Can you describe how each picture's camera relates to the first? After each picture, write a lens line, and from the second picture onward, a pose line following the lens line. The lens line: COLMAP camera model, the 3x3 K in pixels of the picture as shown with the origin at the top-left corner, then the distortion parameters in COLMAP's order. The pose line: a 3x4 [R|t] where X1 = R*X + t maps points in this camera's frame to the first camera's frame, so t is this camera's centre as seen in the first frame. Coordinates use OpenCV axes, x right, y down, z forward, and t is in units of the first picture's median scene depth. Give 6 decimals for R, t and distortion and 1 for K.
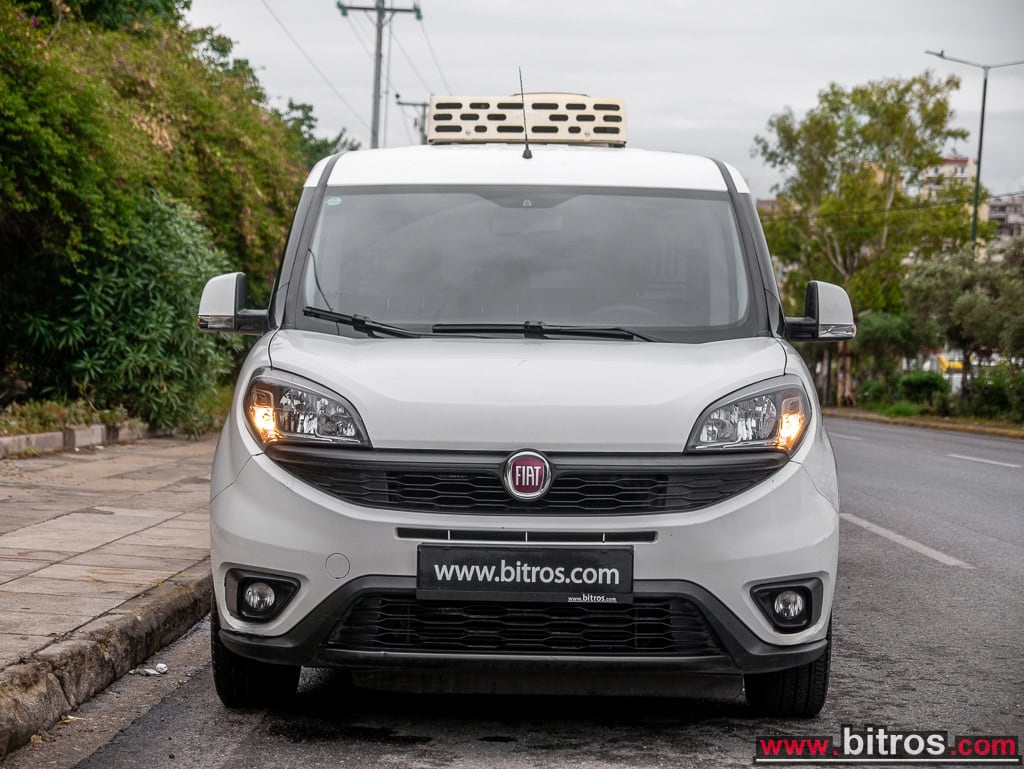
lens RADIAL K [[1994.5, 0, 512.0], [0, 1994.5, 384.5], [0, 0, 1]] dist [0.094208, 0.582395]
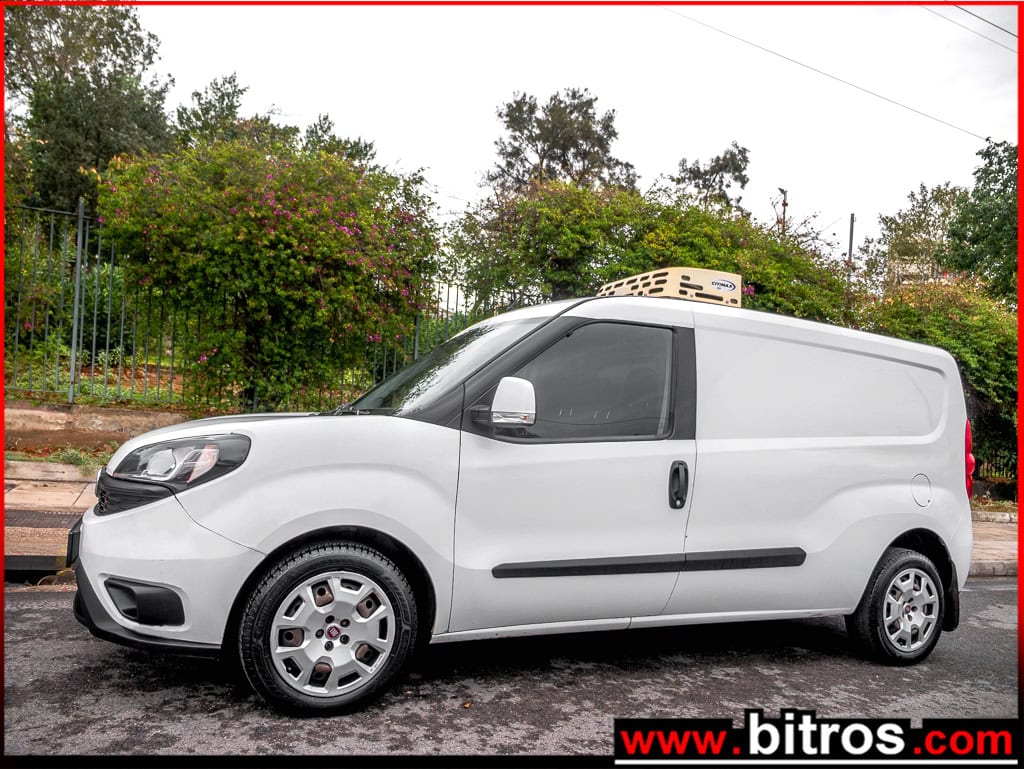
lens RADIAL K [[723.6, 0, 509.8], [0, 723.6, 389.2], [0, 0, 1]] dist [-0.029345, 0.003578]
pose [[0.426043, -0.035452, -0.904008, 0.469249], [-0.080253, 0.993812, -0.076795, -0.008970], [0.901136, 0.105268, 0.420562, 0.697338]]
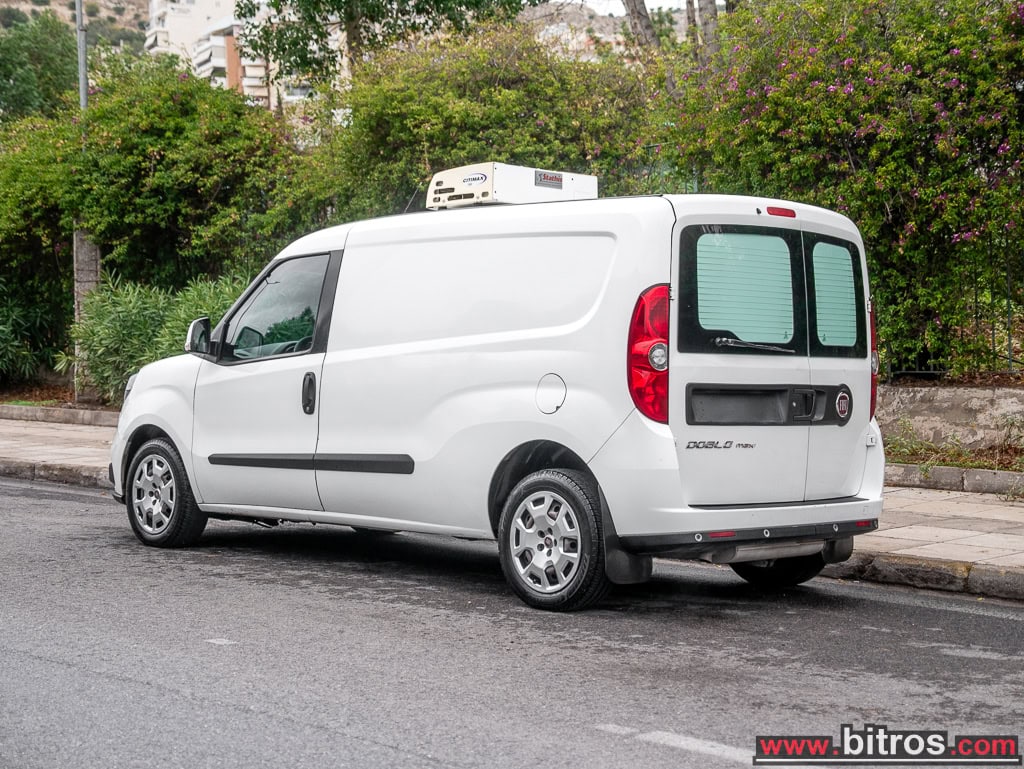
lens RADIAL K [[1813.8, 0, 512.0], [0, 1813.8, 384.5], [0, 0, 1]] dist [0.059200, 0.152220]
pose [[-0.719851, -0.024839, -0.693684, 0.869922], [-0.035805, 0.999358, 0.001371, -0.005854], [0.693205, 0.025824, -0.720278, 1.940122]]
